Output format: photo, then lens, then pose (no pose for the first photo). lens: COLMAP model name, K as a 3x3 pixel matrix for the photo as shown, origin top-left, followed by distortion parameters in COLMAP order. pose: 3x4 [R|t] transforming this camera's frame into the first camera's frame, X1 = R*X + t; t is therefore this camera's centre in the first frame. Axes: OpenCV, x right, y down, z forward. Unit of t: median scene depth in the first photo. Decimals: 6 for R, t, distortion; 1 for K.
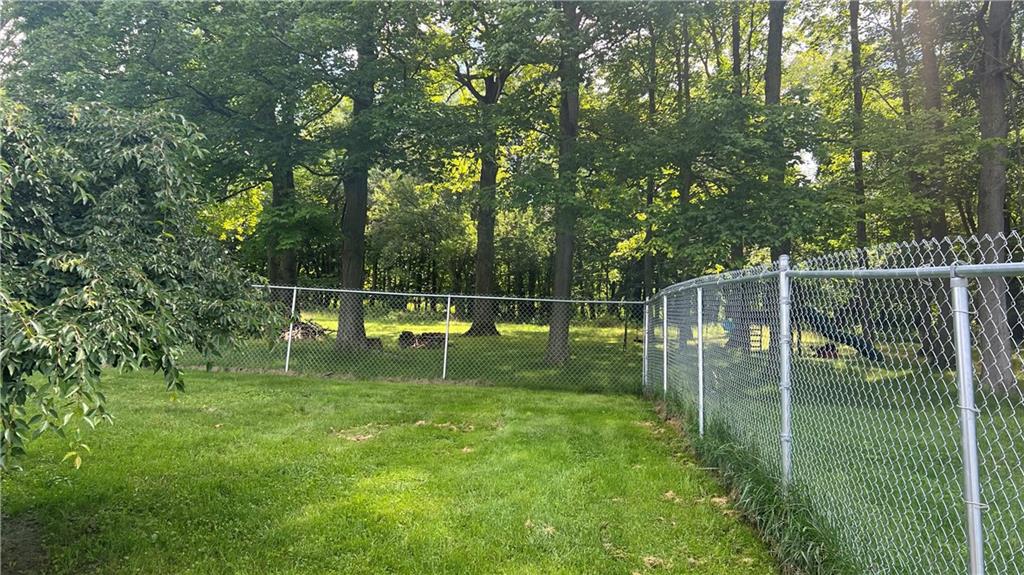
lens RADIAL K [[757.2, 0, 512.0], [0, 757.2, 287.5], [0, 0, 1]] dist [0.061708, -0.053752]
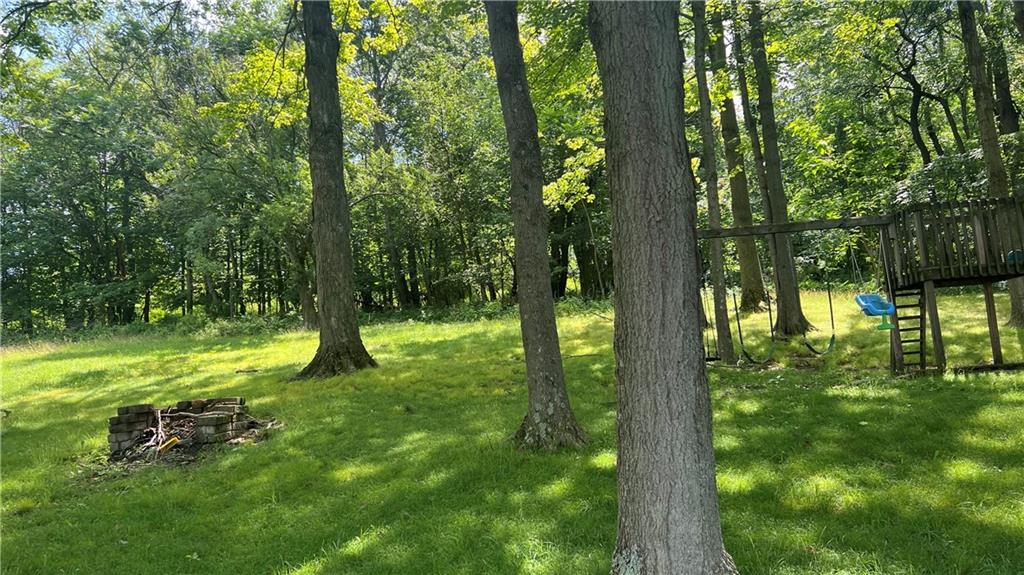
lens RADIAL K [[757.2, 0, 512.0], [0, 757.2, 287.5], [0, 0, 1]] dist [0.061708, -0.053752]
pose [[0.981265, -0.103072, 0.162772, -0.003102], [0.098157, 0.994446, 0.037980, 0.001070], [-0.165782, -0.021292, 0.985932, 0.343257]]
